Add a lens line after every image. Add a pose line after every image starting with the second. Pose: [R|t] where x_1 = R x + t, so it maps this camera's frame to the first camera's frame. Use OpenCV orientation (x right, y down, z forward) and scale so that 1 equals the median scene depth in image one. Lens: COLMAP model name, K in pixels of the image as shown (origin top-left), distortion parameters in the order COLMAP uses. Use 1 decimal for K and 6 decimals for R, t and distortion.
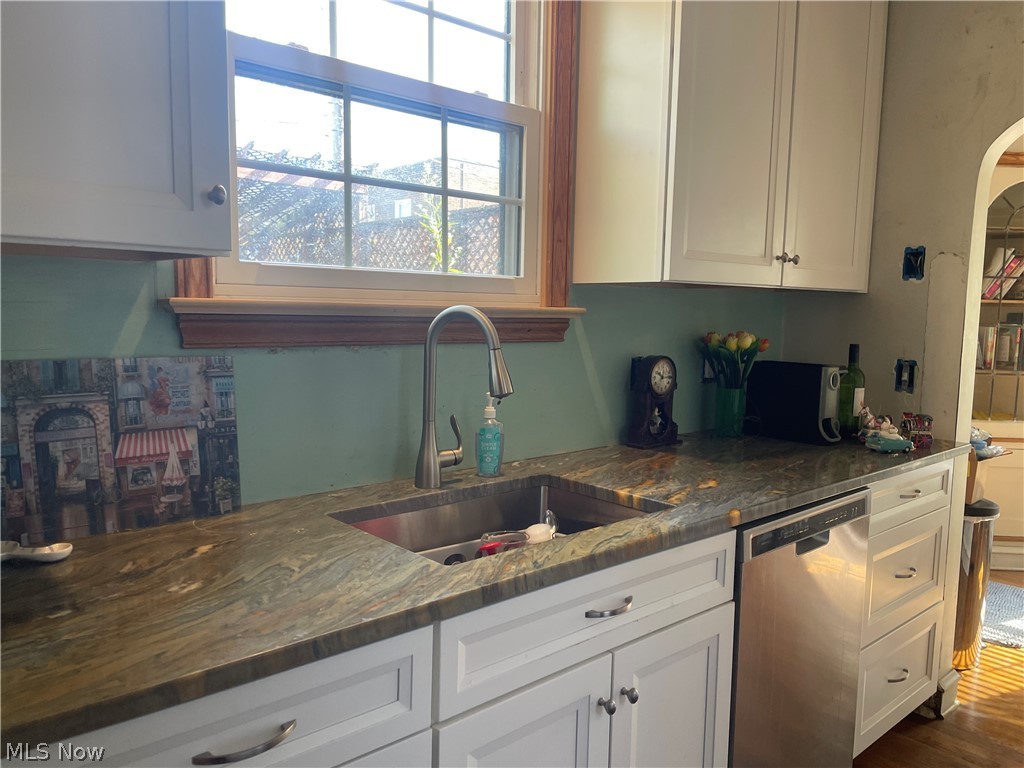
lens RADIAL K [[788.2, 0, 518.9], [0, 788.2, 388.3], [0, 0, 1]] dist [0.092660, -0.115224]
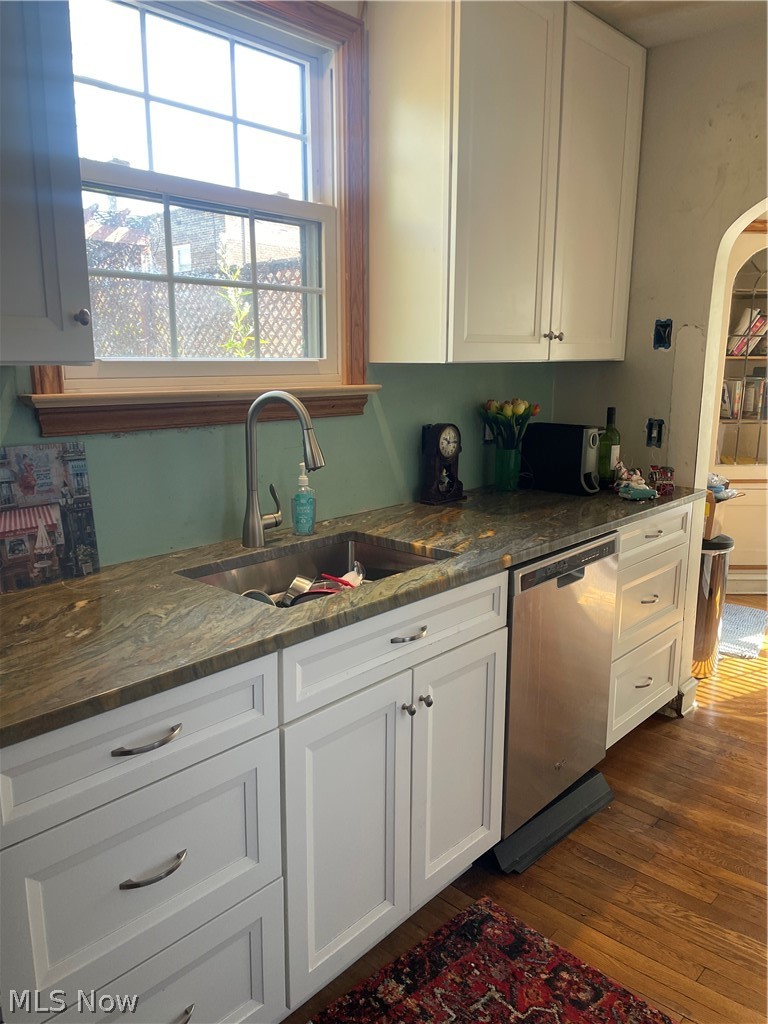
lens RADIAL K [[788.2, 0, 381.2], [0, 788.2, 513.0], [0, 0, 1]] dist [0.092660, -0.115224]
pose [[0.995523, -0.035318, 0.087678, -0.025016], [0.026819, 0.994992, 0.096292, -0.030027], [-0.090640, -0.093509, 0.991484, -0.167137]]
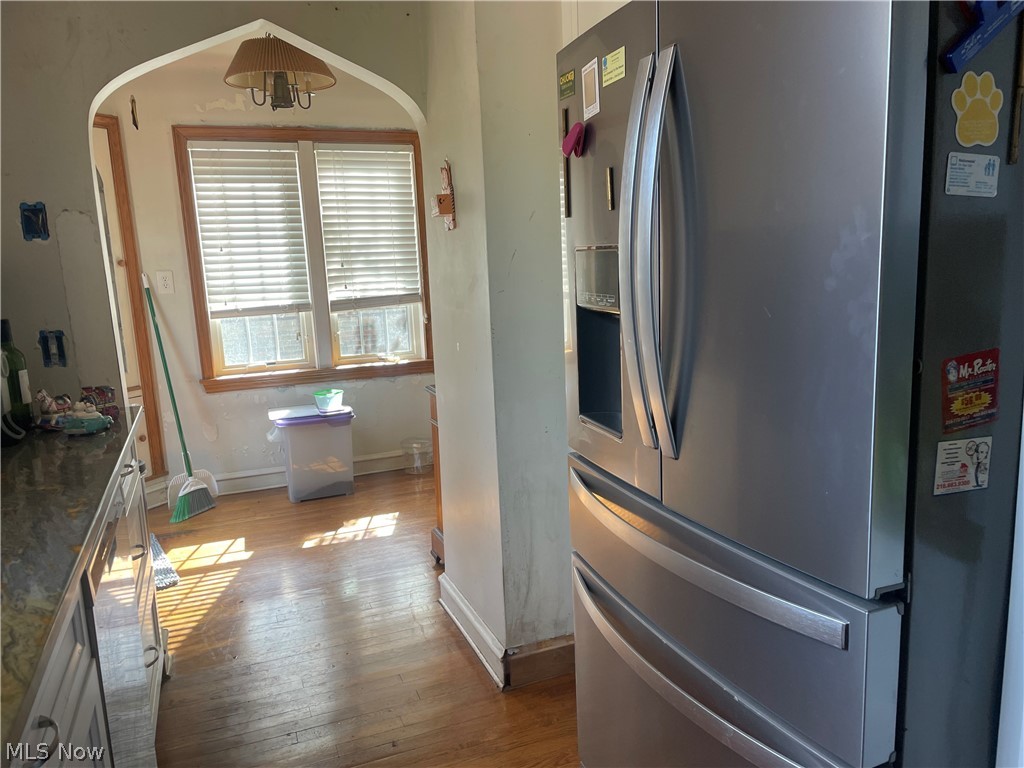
lens RADIAL K [[788.2, 0, 518.9], [0, 788.2, 388.3], [0, 0, 1]] dist [0.092660, -0.115224]
pose [[0.355000, -0.196884, 0.913899, -0.224936], [0.142802, 0.977520, 0.155119, -0.050584], [-0.923895, 0.075439, 0.375135, 0.253521]]
